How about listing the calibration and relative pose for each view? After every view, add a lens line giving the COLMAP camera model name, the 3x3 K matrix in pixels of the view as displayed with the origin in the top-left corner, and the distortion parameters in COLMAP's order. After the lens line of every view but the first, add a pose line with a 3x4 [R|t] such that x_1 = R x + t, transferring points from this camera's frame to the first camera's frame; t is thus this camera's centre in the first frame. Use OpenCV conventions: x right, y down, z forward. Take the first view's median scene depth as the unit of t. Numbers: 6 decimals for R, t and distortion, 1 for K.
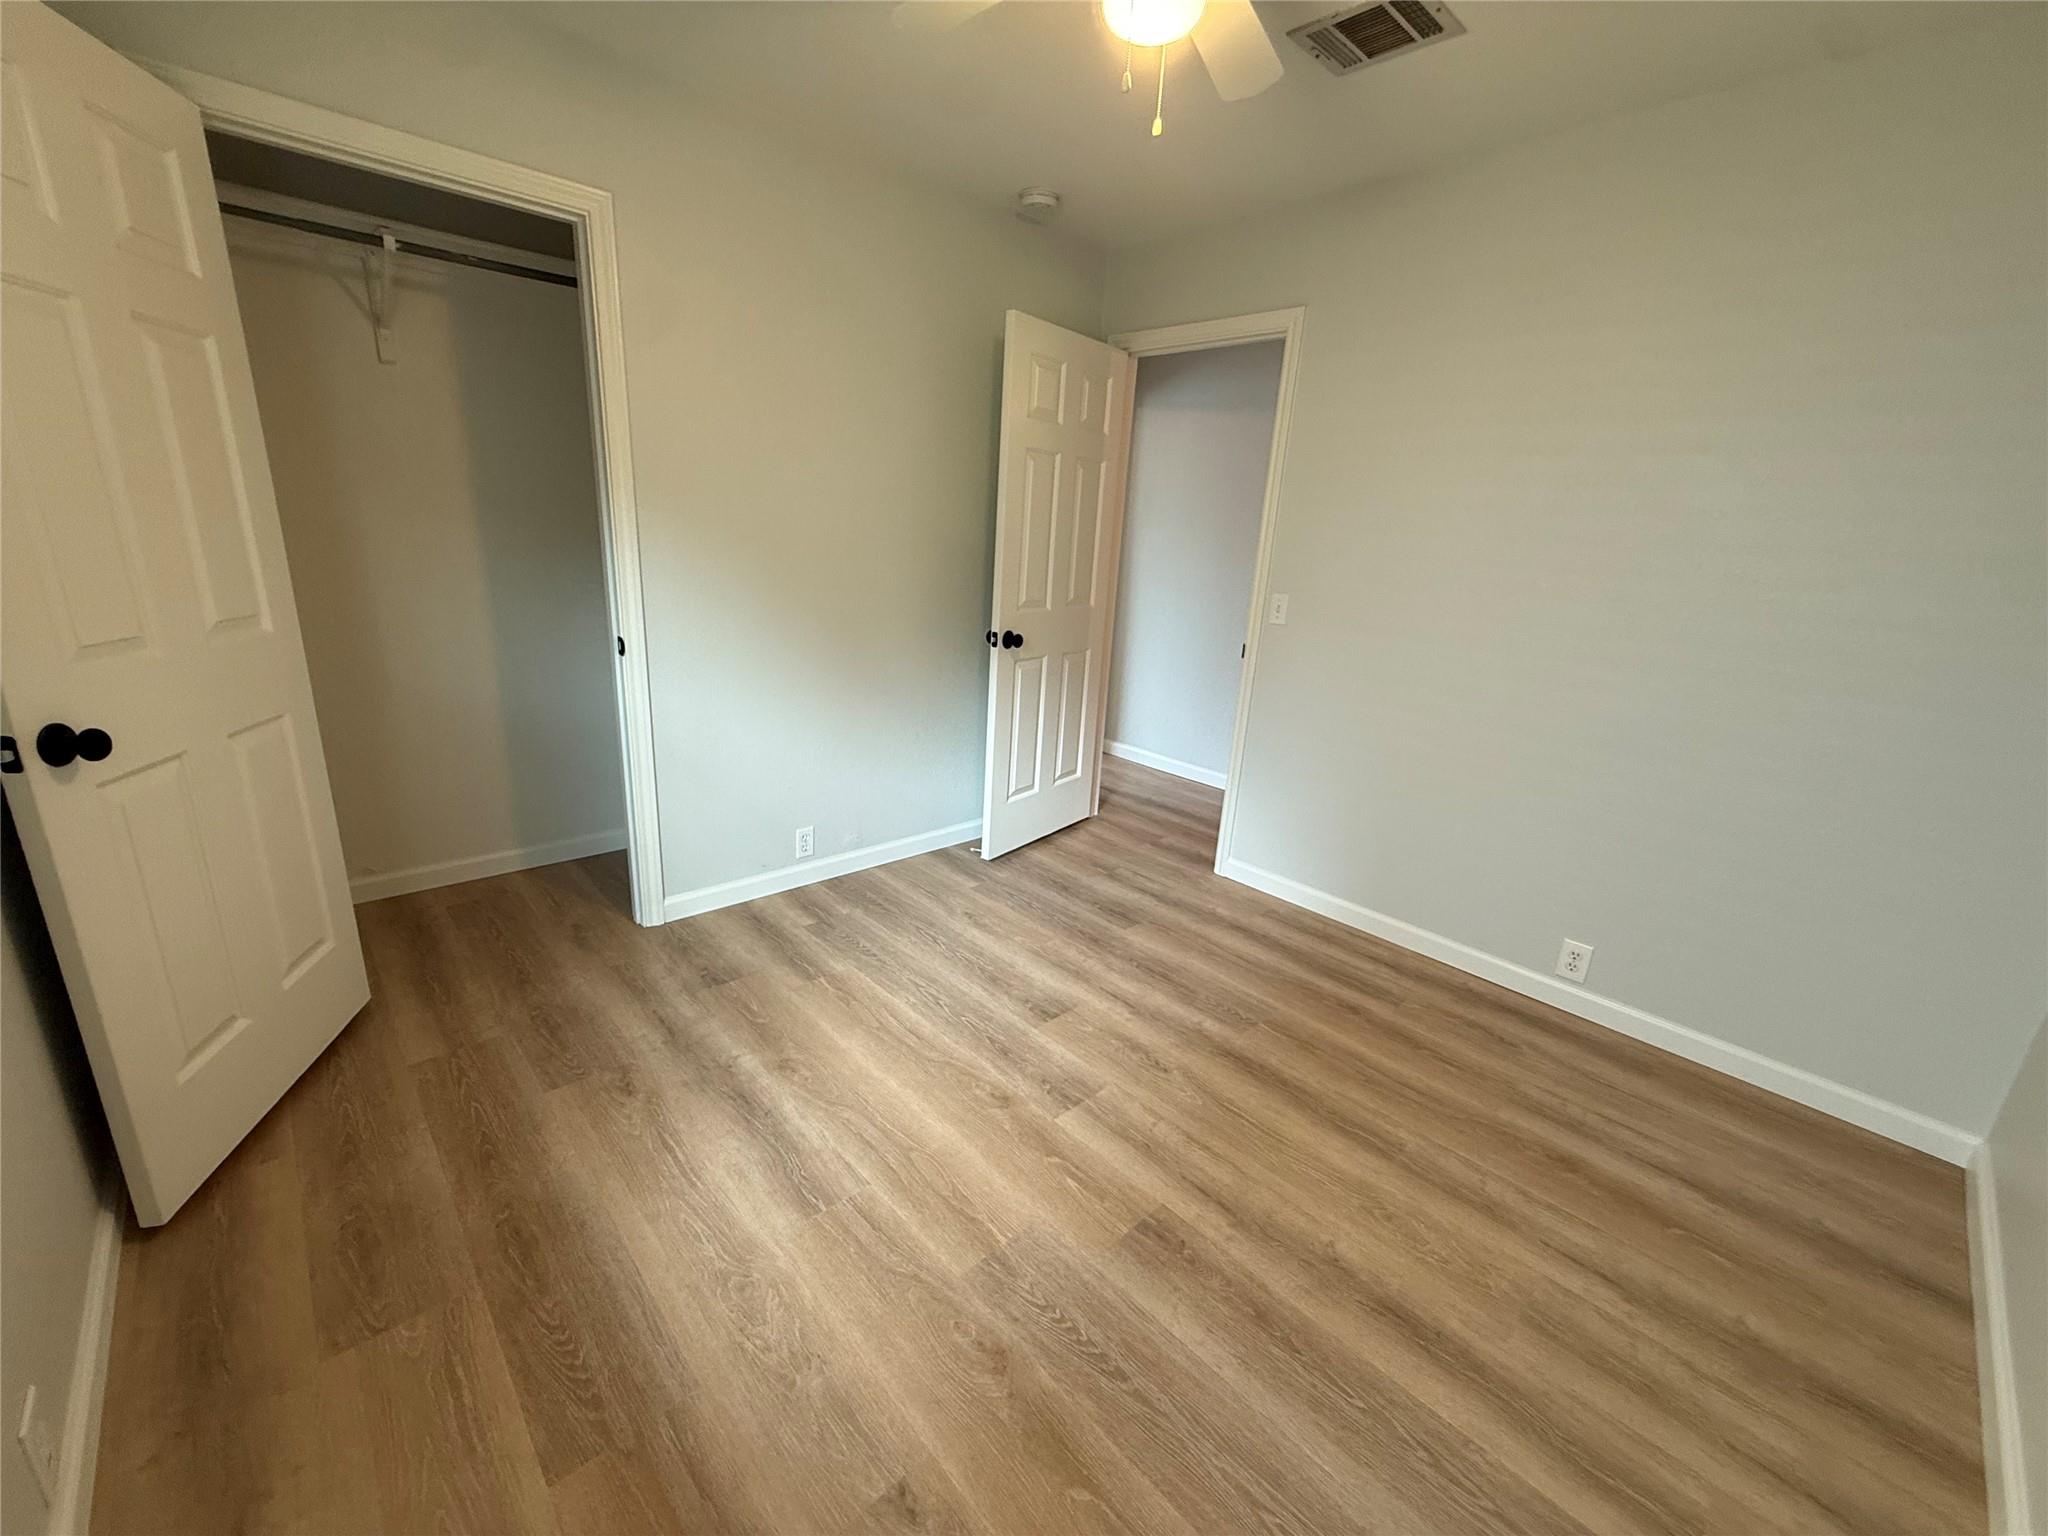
lens RADIAL K [[815.9, 0, 1019.2], [0, 815.9, 766.4], [0, 0, 1]] dist [-0.002075, -0.000251]
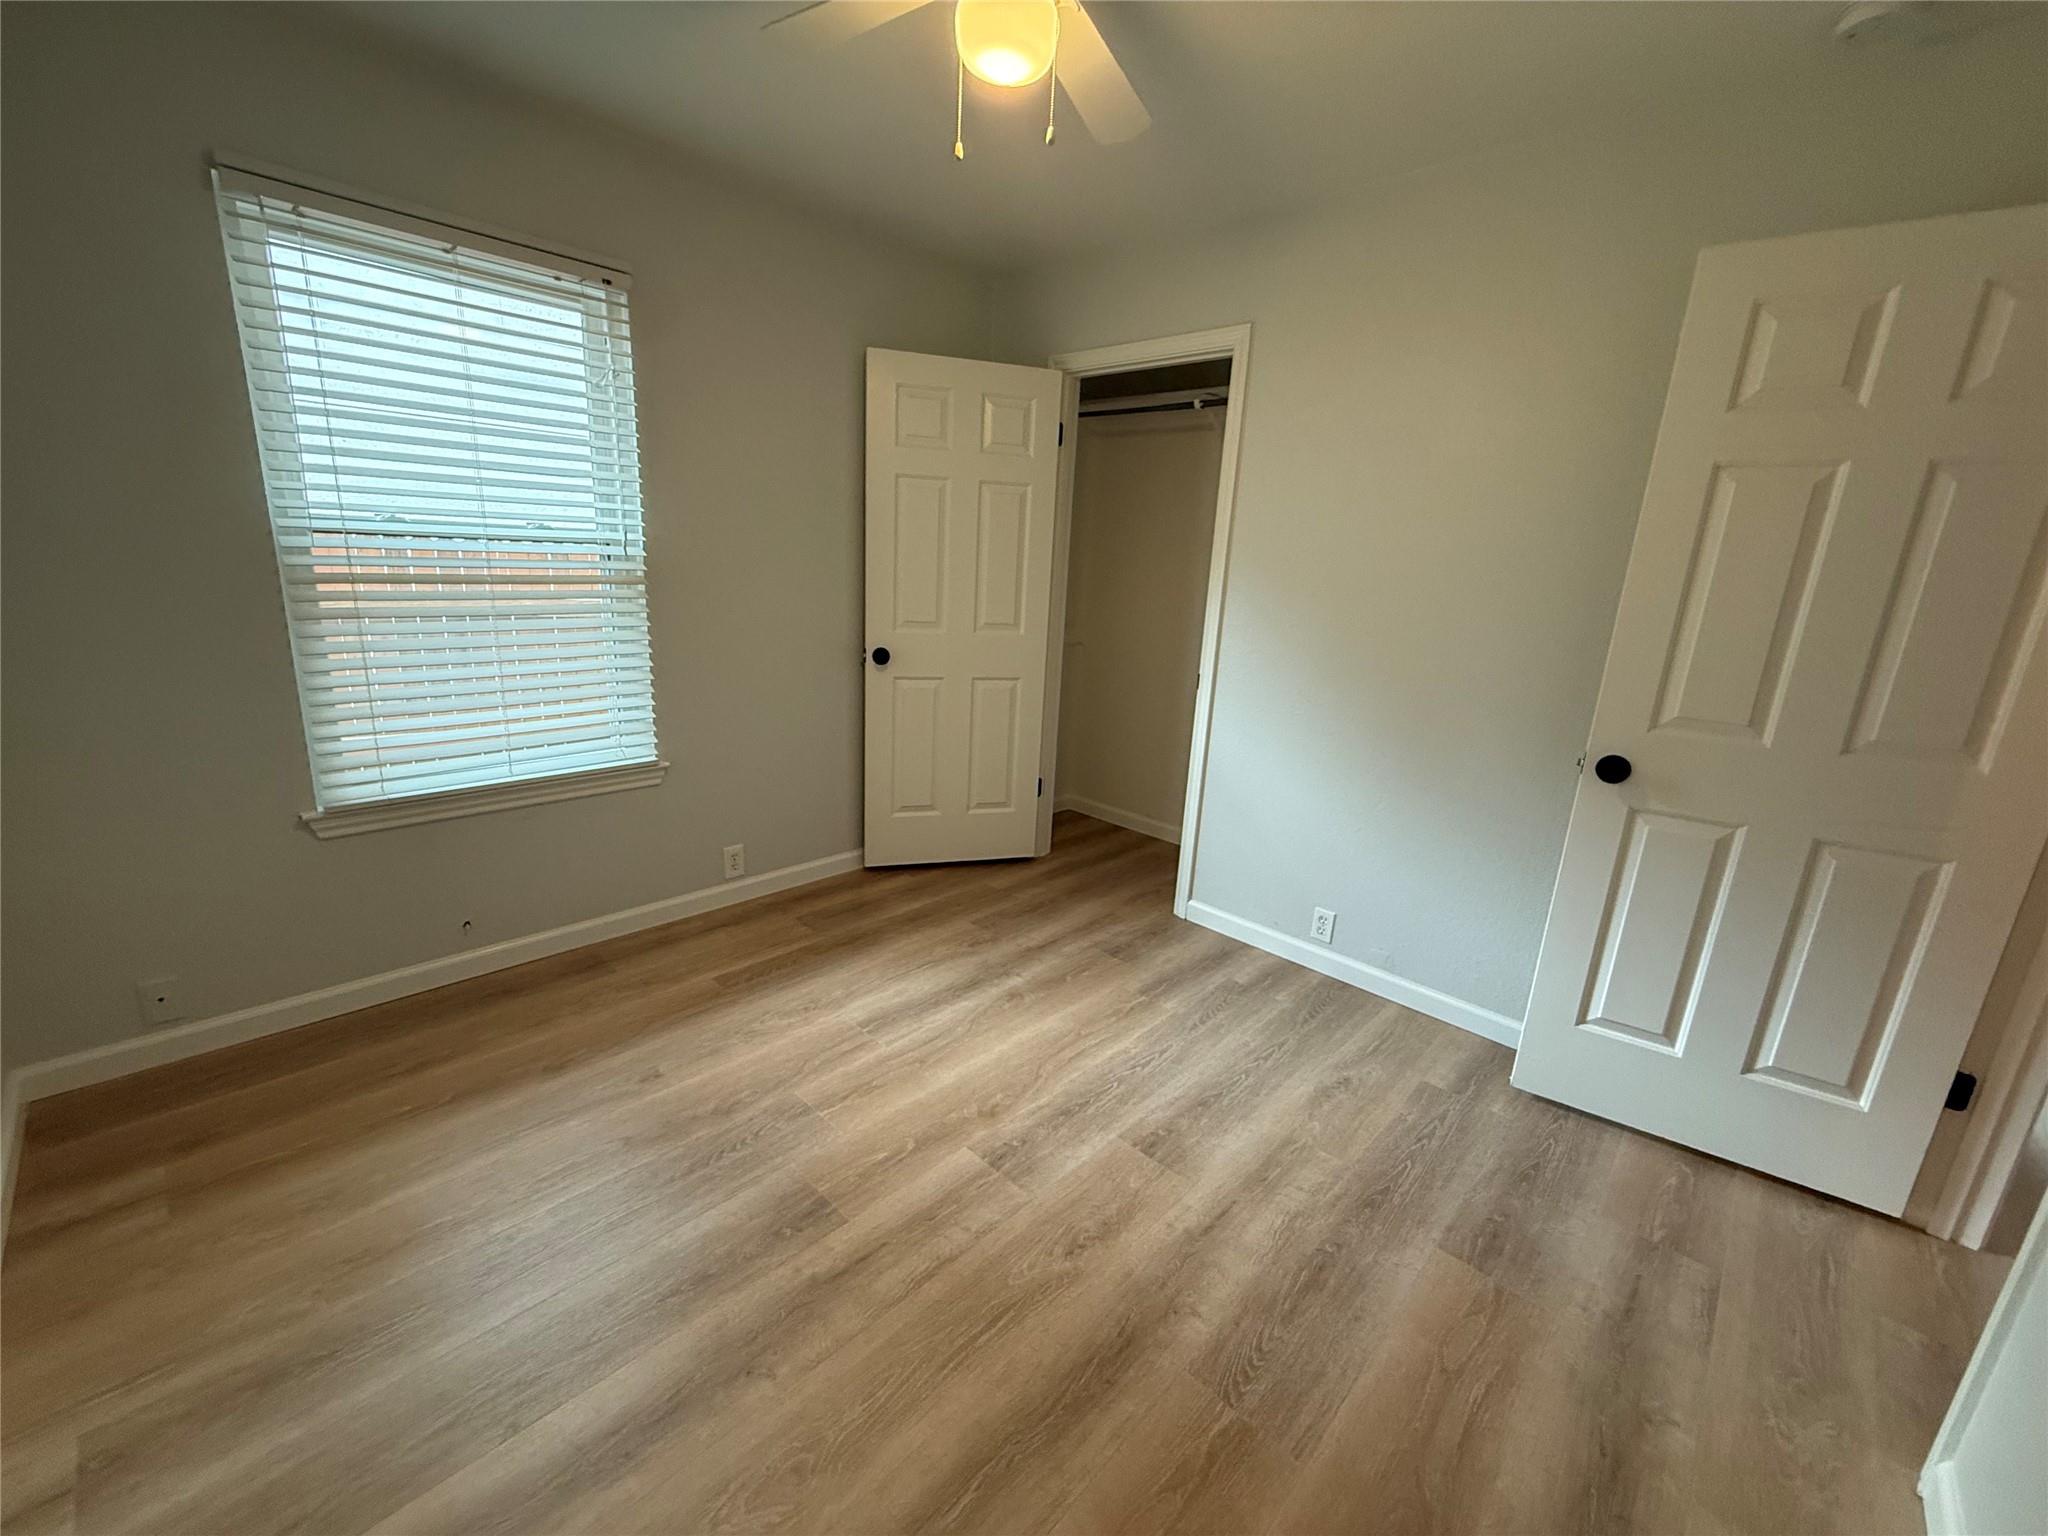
lens RADIAL K [[815.9, 0, 1019.2], [0, 815.9, 766.4], [0, 0, 1]] dist [-0.002075, -0.000251]
pose [[0.062847, 0.199478, -0.977885, 0.814849], [-0.329097, 0.929161, 0.168389, -0.162110], [0.942203, 0.311236, 0.124042, 0.703617]]
